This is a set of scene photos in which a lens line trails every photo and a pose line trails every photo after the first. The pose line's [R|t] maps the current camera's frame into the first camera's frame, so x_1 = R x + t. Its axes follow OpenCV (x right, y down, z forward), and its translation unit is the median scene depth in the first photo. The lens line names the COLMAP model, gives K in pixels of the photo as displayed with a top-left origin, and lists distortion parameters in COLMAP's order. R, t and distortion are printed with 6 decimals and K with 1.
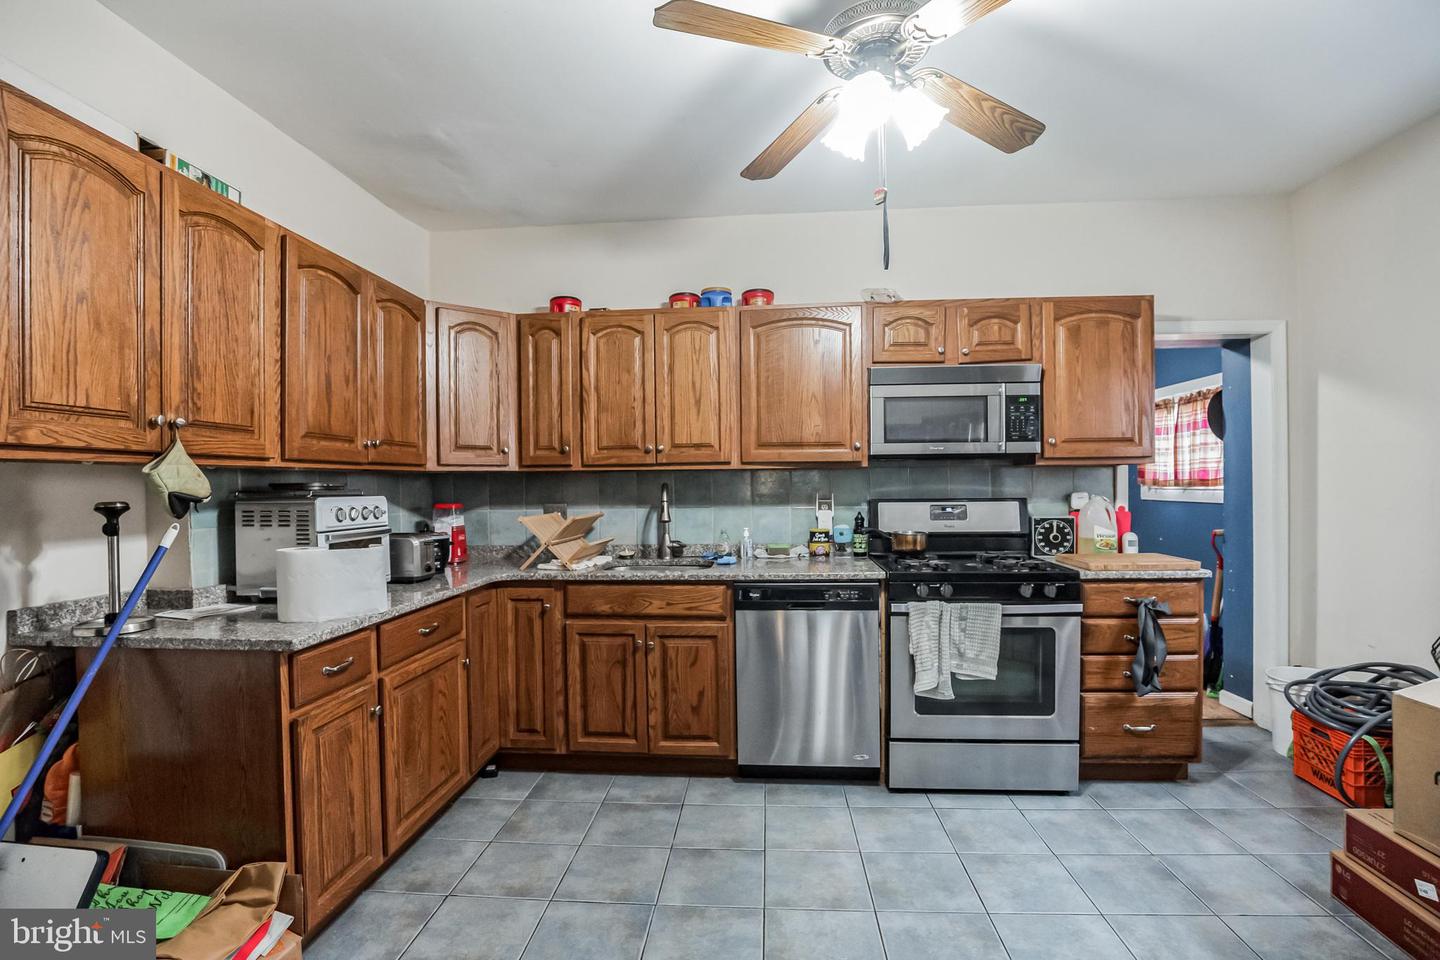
lens RADIAL K [[673.8, 0, 710.5], [0, 673.8, 479.3], [0, 0, 1]] dist [-0.004687, 0.000149]
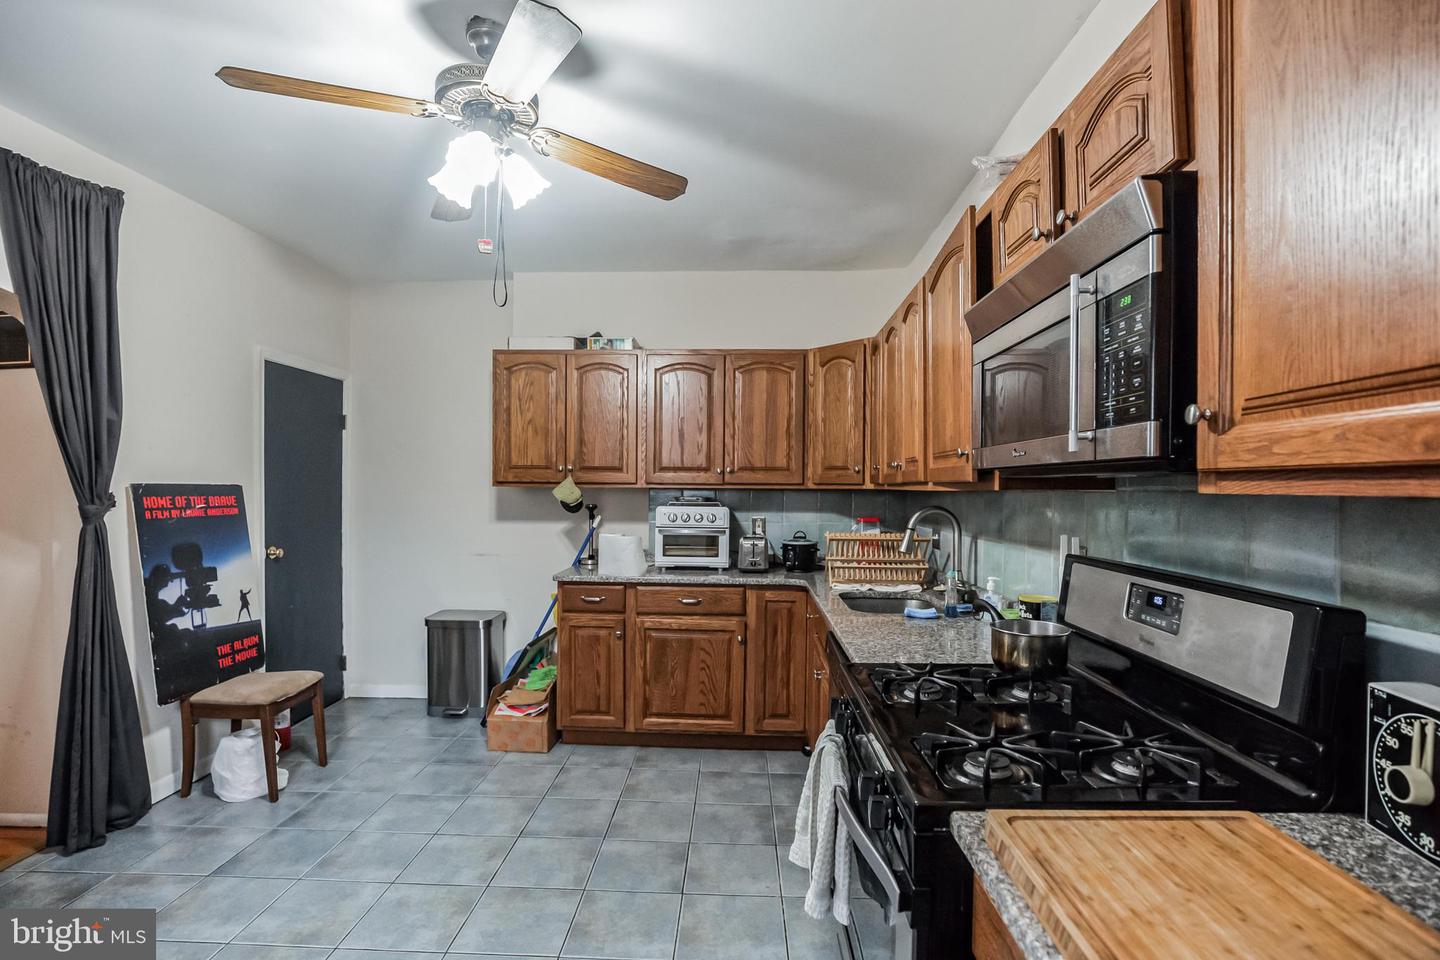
lens RADIAL K [[673.8, 0, 713.2], [0, 673.8, 486.3], [0, 0, 1]] dist [-0.004687, 0.000149]
pose [[0.051273, 0.010090, -0.998634, 1.142783], [-0.002371, 0.999947, 0.009981, -0.040347], [0.998682, 0.001856, 0.051294, 1.101725]]
